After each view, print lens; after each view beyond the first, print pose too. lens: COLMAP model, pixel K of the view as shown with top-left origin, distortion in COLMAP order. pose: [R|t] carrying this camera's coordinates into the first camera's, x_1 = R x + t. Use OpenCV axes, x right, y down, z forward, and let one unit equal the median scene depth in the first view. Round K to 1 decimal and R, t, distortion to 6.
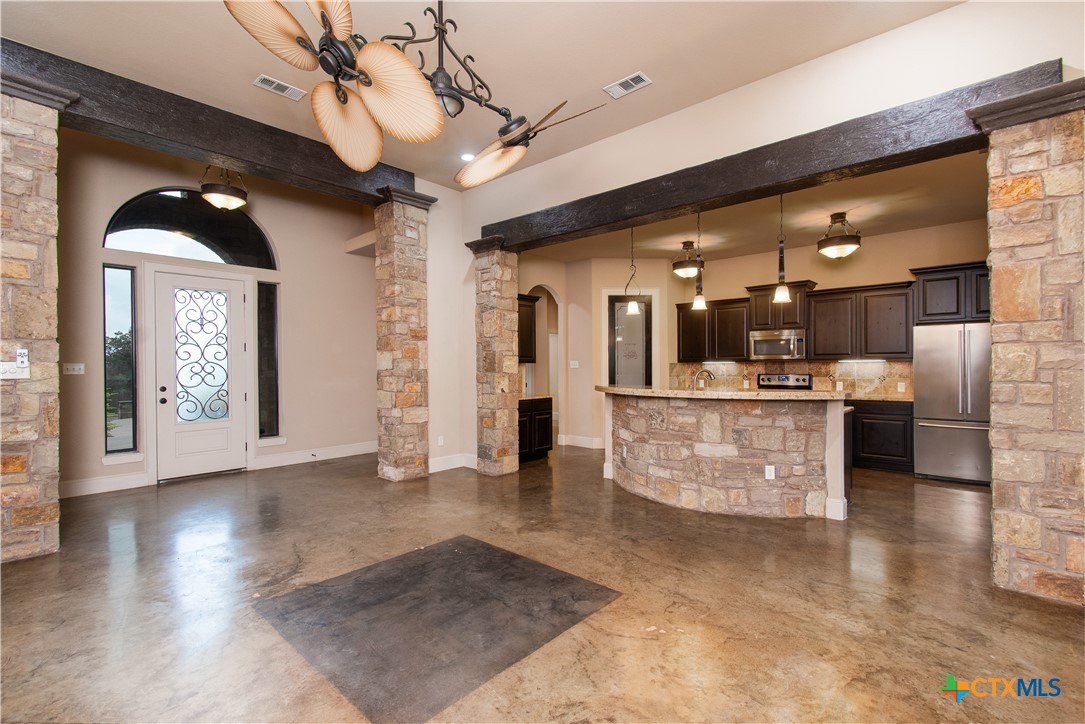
lens RADIAL K [[486.9, 0, 548.7], [0, 486.9, 368.0], [0, 0, 1]] dist [0.004678, -0.001134]
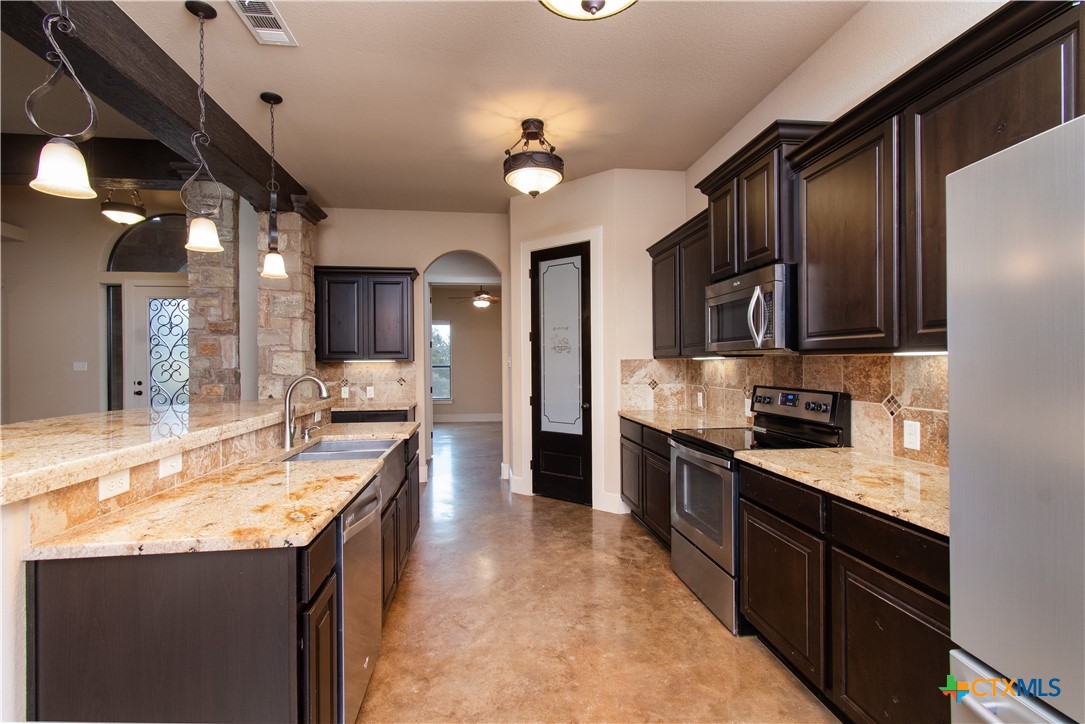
lens RADIAL K [[486.9, 0, 539.8], [0, 486.9, 363.9], [0, 0, 1]] dist [0.004678, -0.001134]
pose [[0.756121, 0.002916, -0.654425, 0.866751], [-0.001764, 0.999996, 0.002419, -0.010762], [0.654429, -0.000675, 0.756123, 0.854498]]
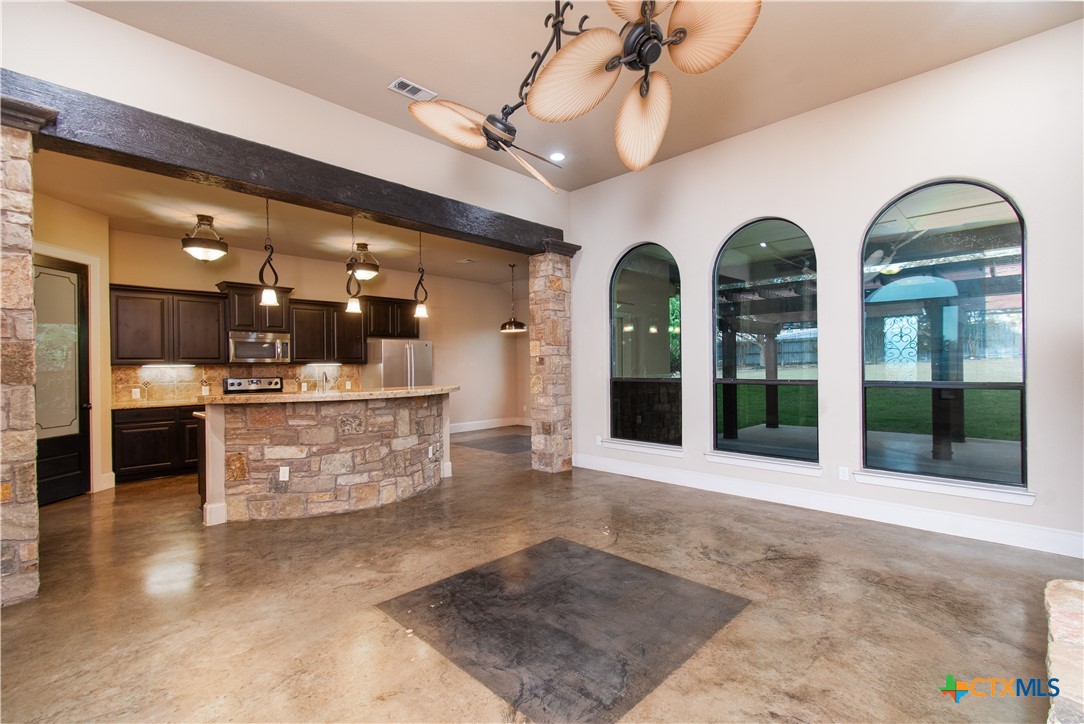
lens RADIAL K [[485.2, 0, 543.3], [0, 485.2, 363.2], [0, 0, 1]] dist [-0.001589, 0.000325]
pose [[0.047339, 0.008470, 0.998843, -0.678374], [0.015251, 0.999841, -0.009202, 0.001144], [-0.998762, 0.015669, 0.047202, 0.560743]]
